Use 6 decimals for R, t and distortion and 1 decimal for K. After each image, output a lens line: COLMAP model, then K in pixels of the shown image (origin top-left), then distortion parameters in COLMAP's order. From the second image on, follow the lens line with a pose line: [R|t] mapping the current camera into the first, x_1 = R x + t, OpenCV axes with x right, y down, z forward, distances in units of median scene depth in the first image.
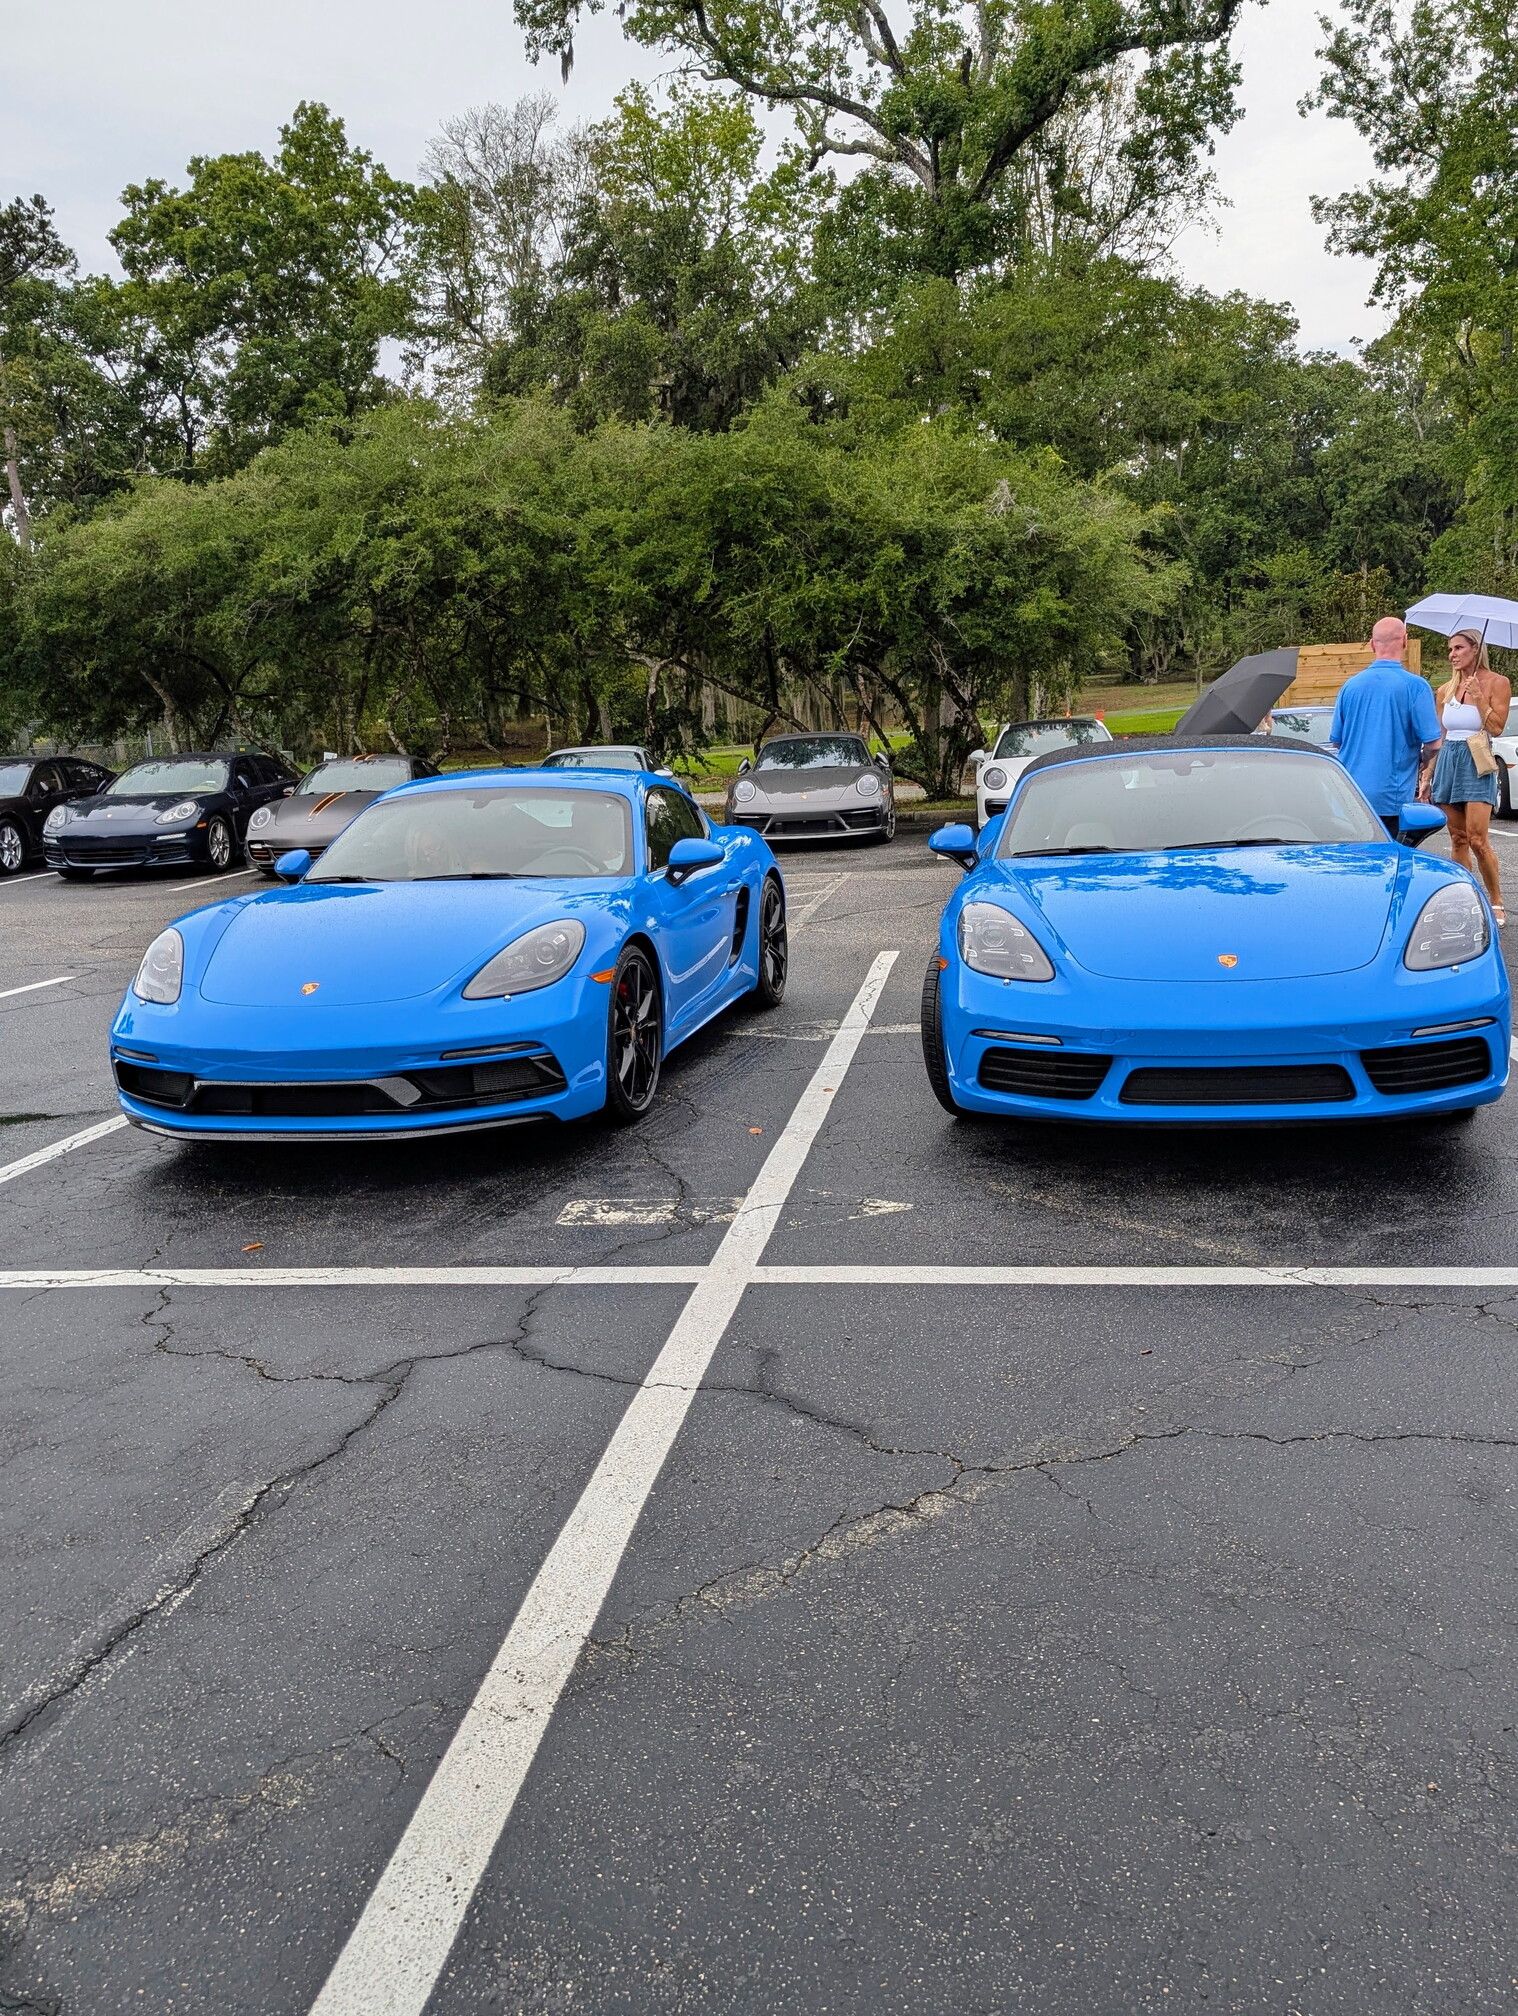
lens RADIAL K [[1580.5, 0, 754.4], [0, 1580.5, 1017.7], [0, 0, 1]] dist [0.012686, -0.026825]
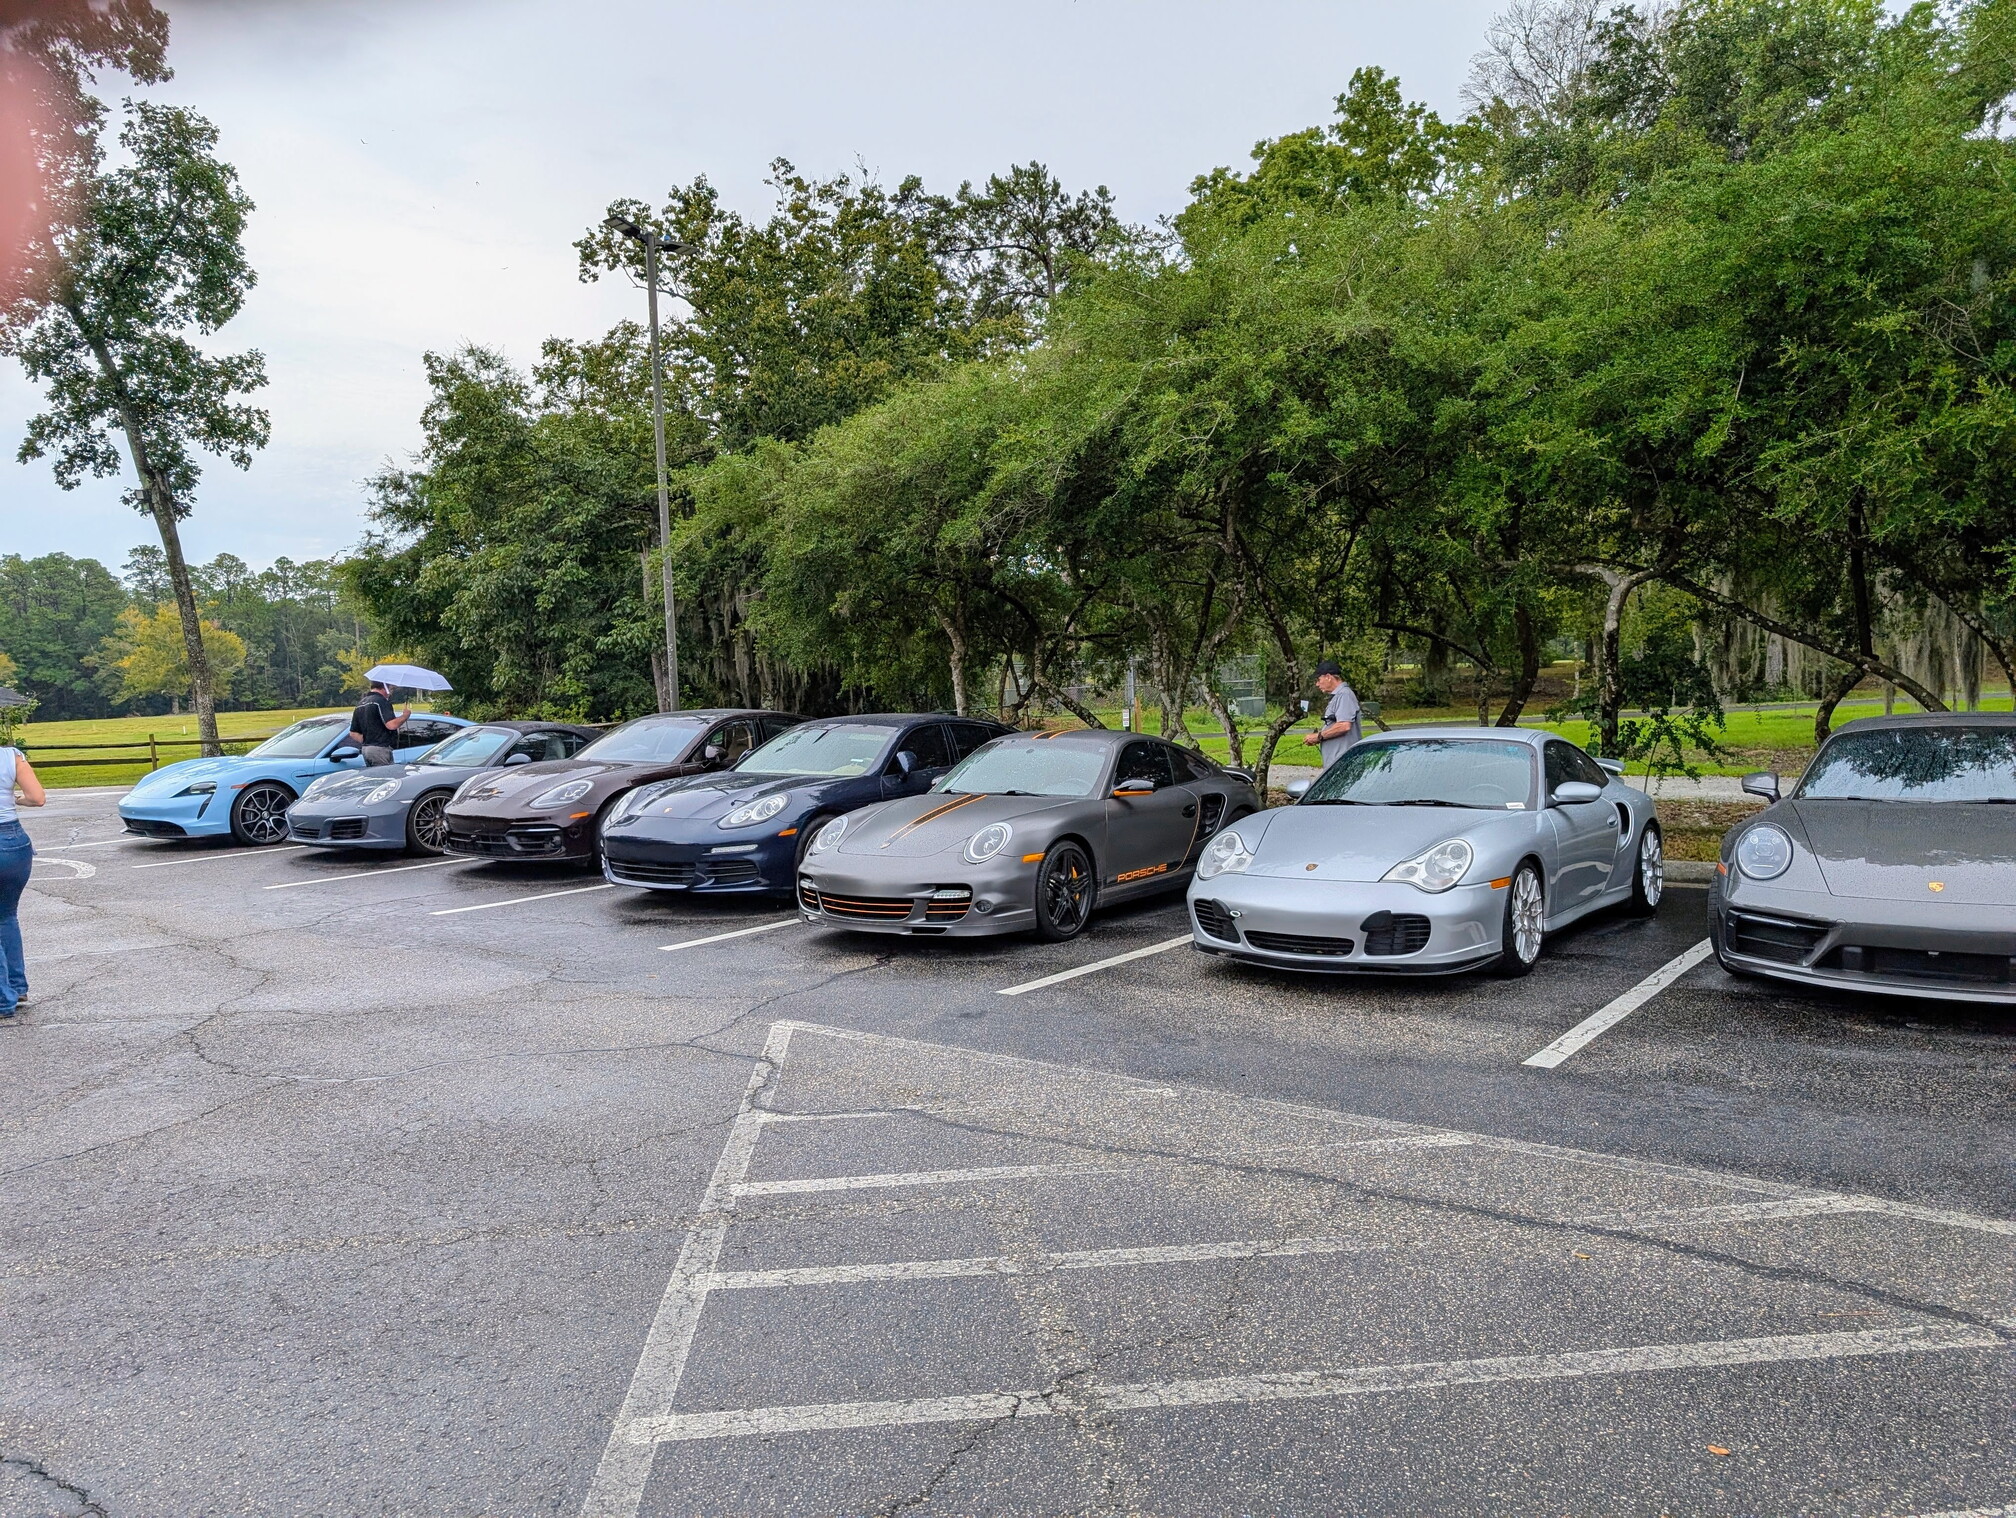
lens RADIAL K [[1391.4, 0, 977.0], [0, 1391.4, 780.5], [0, 0, 1]] dist [-0.015321, 0.003733]
pose [[0.848726, 0.057253, -0.525725, 0.007206], [-0.108758, 0.991769, -0.067573, -0.095512], [0.517529, 0.114528, 0.847967, 0.476532]]
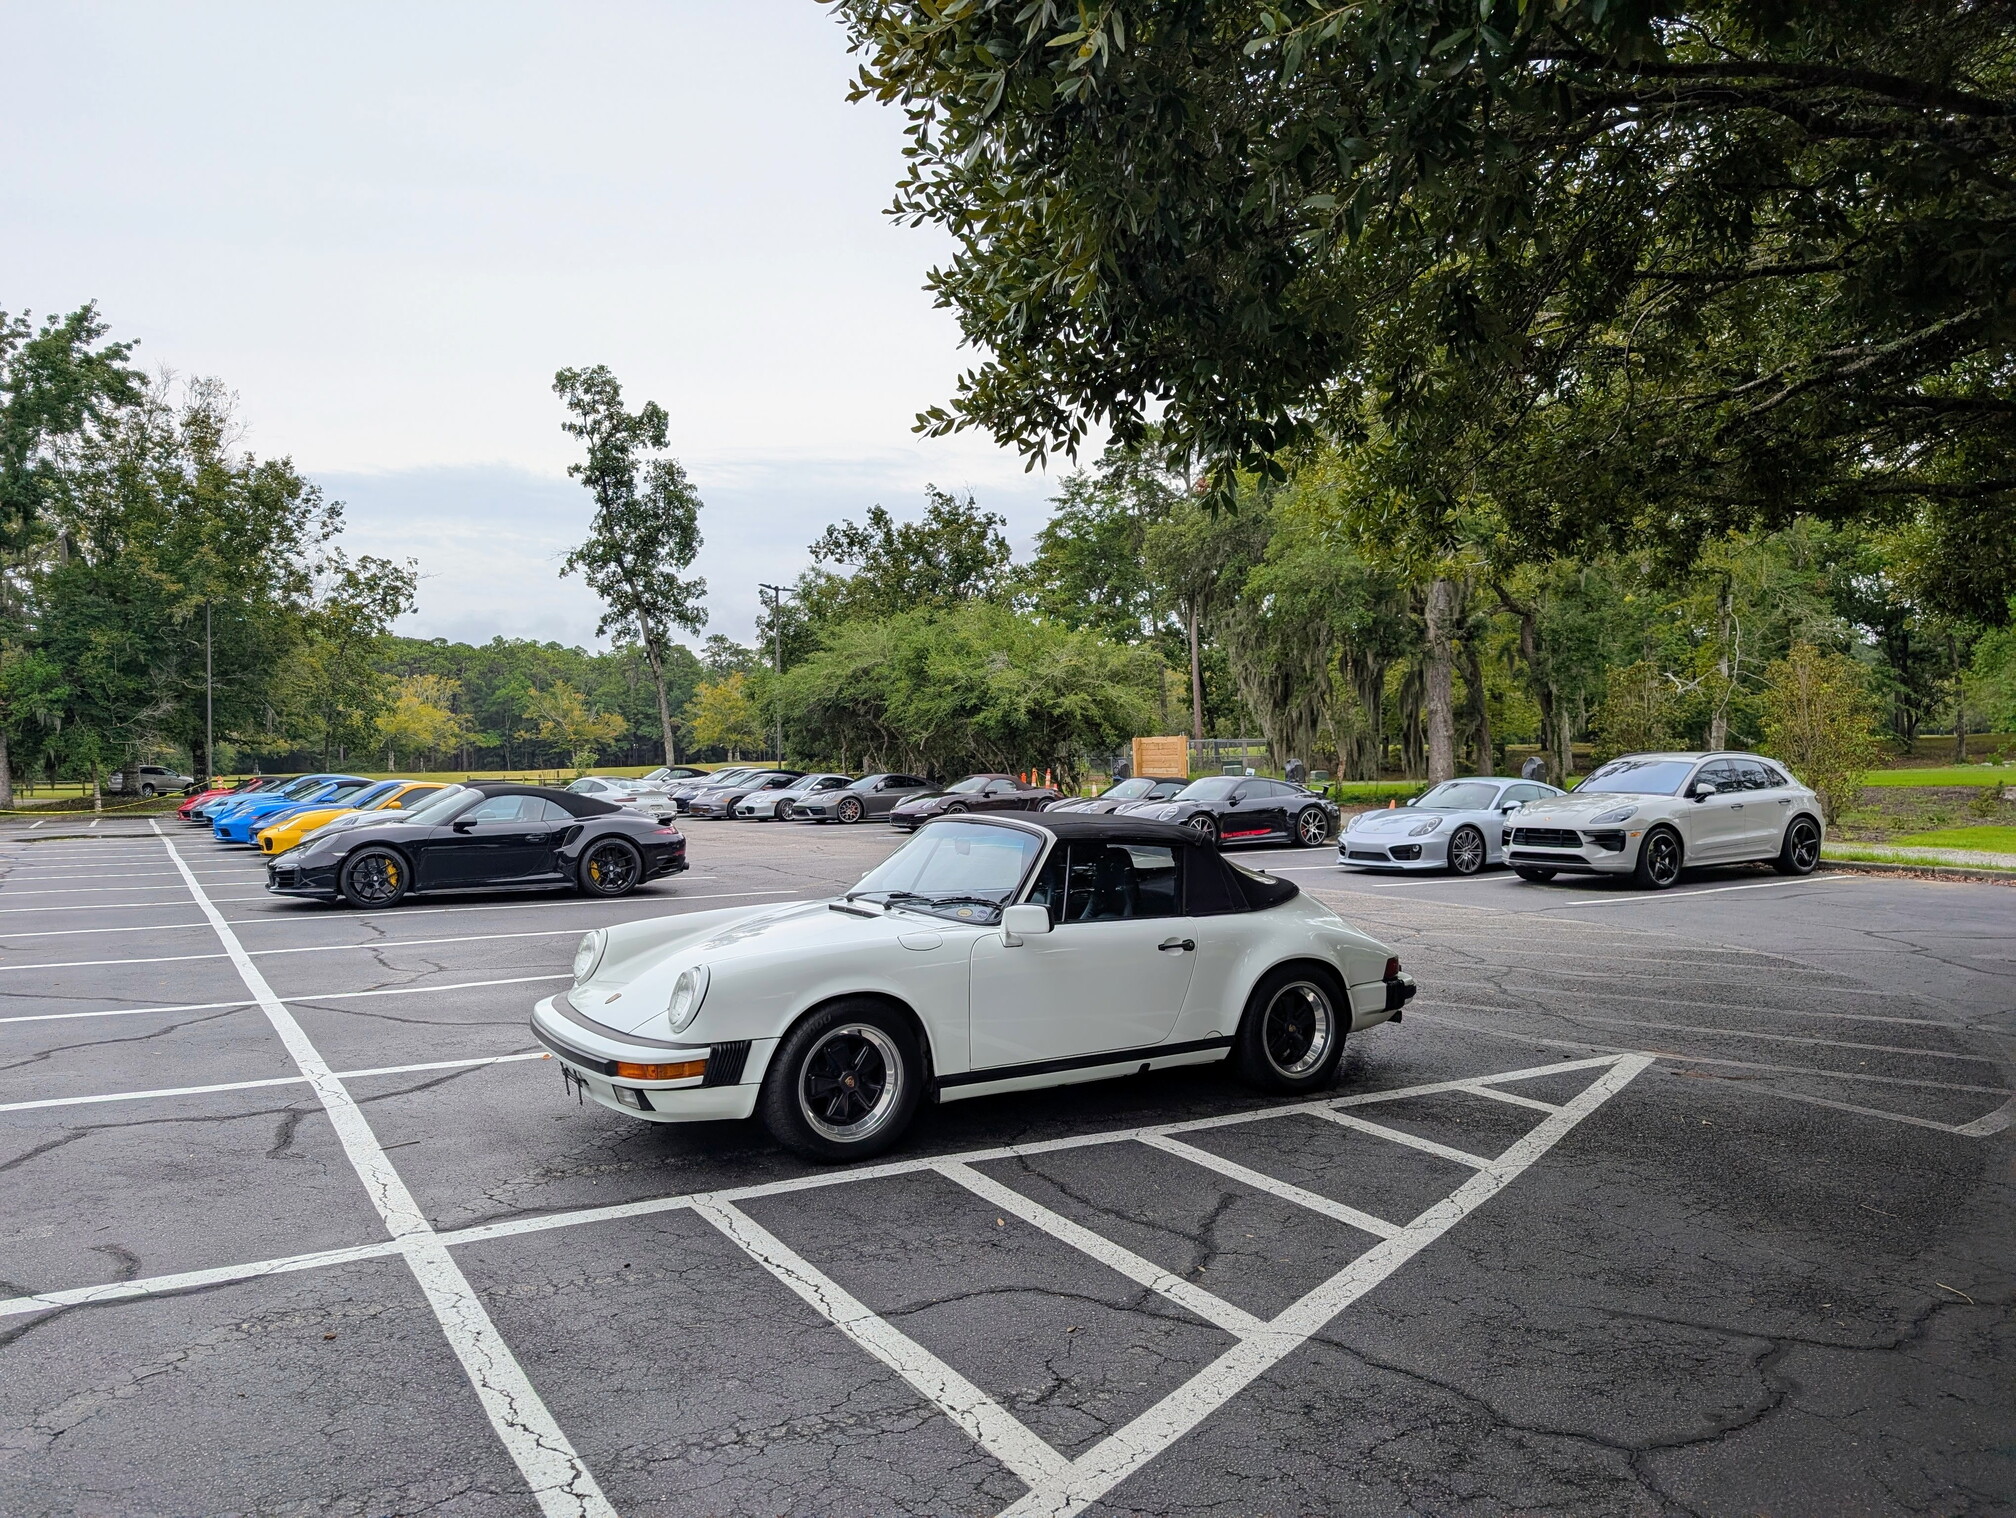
lens RADIAL K [[1391.4, 0, 991.3], [0, 1391.4, 786.7], [0, 0, 1]] dist [-0.015321, 0.003733]
pose [[0.604874, 0.057893, -0.794214, 1.477858], [-0.165769, 0.984659, -0.054475, -0.077876], [0.778877, 0.164606, 0.605191, -0.010052]]
